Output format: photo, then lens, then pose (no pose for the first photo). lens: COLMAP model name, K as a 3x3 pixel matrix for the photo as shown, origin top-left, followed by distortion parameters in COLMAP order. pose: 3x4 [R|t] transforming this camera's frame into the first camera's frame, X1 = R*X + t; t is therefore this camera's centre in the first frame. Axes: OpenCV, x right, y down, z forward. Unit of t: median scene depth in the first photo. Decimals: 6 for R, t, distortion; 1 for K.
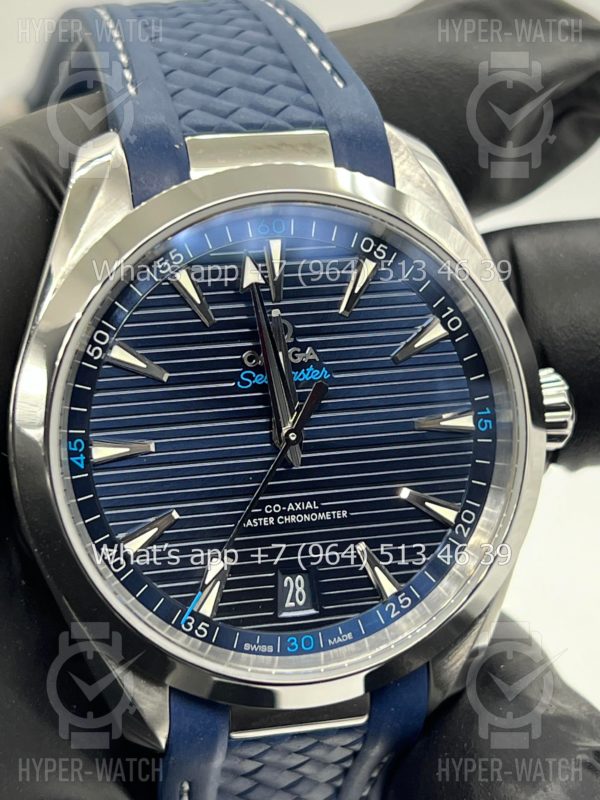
lens RADIAL K [[1951.7, 0, 293.9], [0, 1951.7, 393.8], [0, 0, 1]] dist [0.312952, 0.000000]
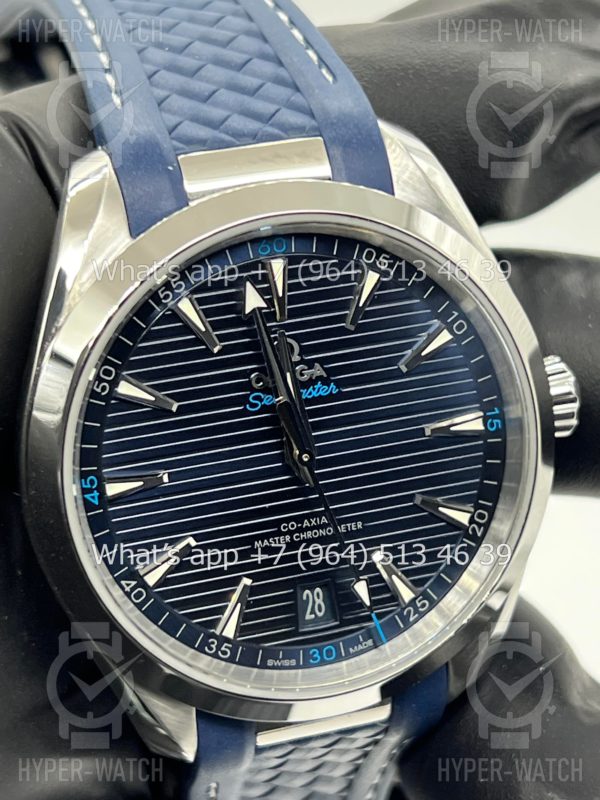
lens RADIAL K [[1951.7, 0, 298.5], [0, 1951.7, 402.3], [0, 0, 1]] dist [0.312952, 0.000000]
pose [[0.997824, -0.057551, 0.032175, -0.033950], [0.052911, 0.990094, 0.130058, -0.133020], [-0.039341, -0.128072, 0.990984, 0.016880]]
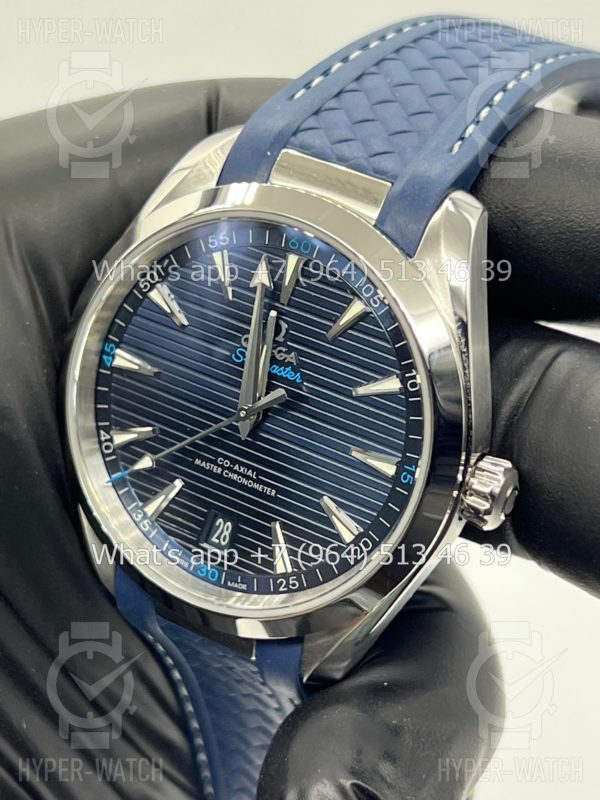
lens RADIAL K [[1951.7, 0, 292.6], [0, 1951.7, 402.0], [0, 0, 1]] dist [0.312952, 0.000000]
pose [[0.713168, 0.412587, -0.566713, 0.683425], [-0.346475, 0.910258, 0.226685, -0.261539], [0.609382, 0.034688, 0.792117, 0.068189]]
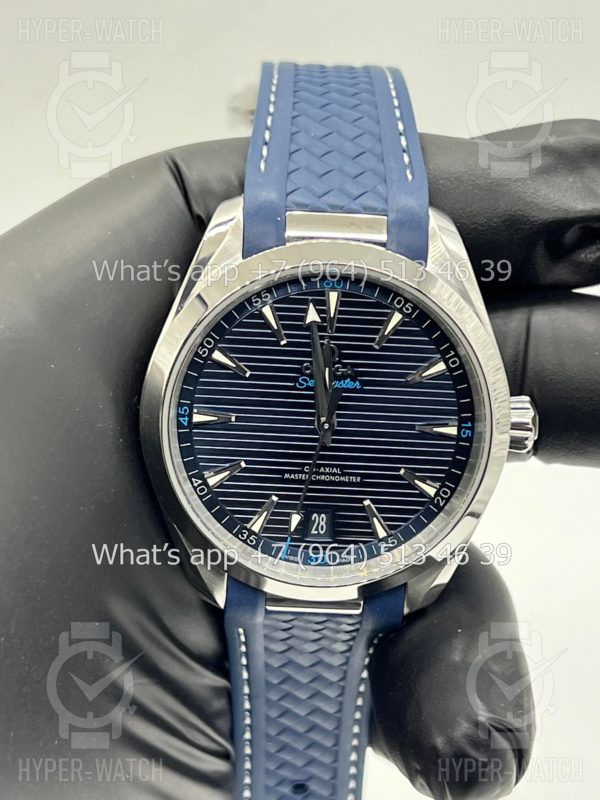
lens RADIAL K [[1951.7, 0, 298.2], [0, 1951.7, 401.9], [0, 0, 1]] dist [0.312952, 0.000000]
pose [[0.971816, 0.160026, -0.173104, 0.228285], [-0.132247, 0.977951, 0.161624, -0.228811], [0.195151, -0.134176, 0.971552, -0.436191]]
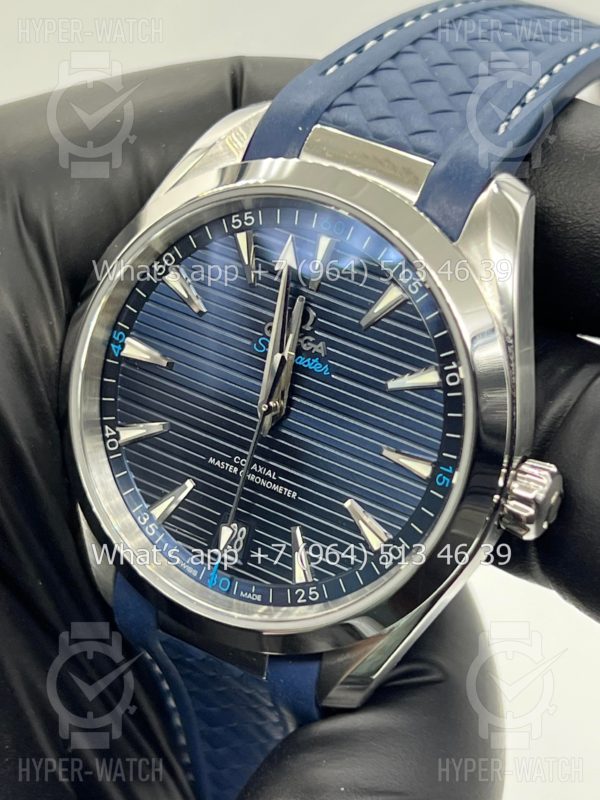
lens RADIAL K [[1951.7, 0, 296.8], [0, 1951.7, 400.7], [0, 0, 1]] dist [0.312952, 0.000000]
pose [[0.719313, 0.408547, -0.561853, 0.618509], [-0.379442, 0.908542, 0.174857, -0.177827], [0.581904, 0.087414, 0.808546, 0.116073]]
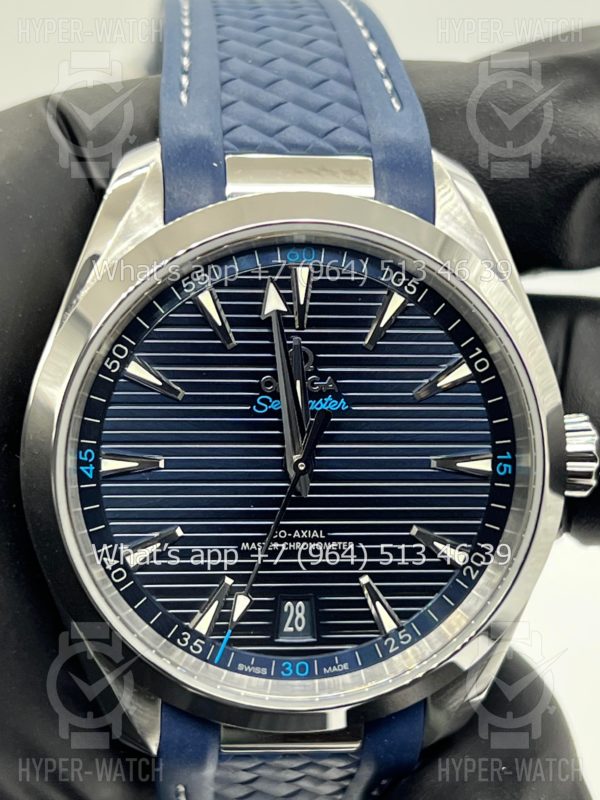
lens RADIAL K [[1951.7, 0, 296.0], [0, 1951.7, 402.7], [0, 0, 1]] dist [0.312952, 0.000000]
pose [[0.989341, 0.096222, -0.109298, 0.100564], [-0.089241, 0.993749, 0.067071, -0.075713], [0.115069, -0.056602, 0.991744, 0.010546]]
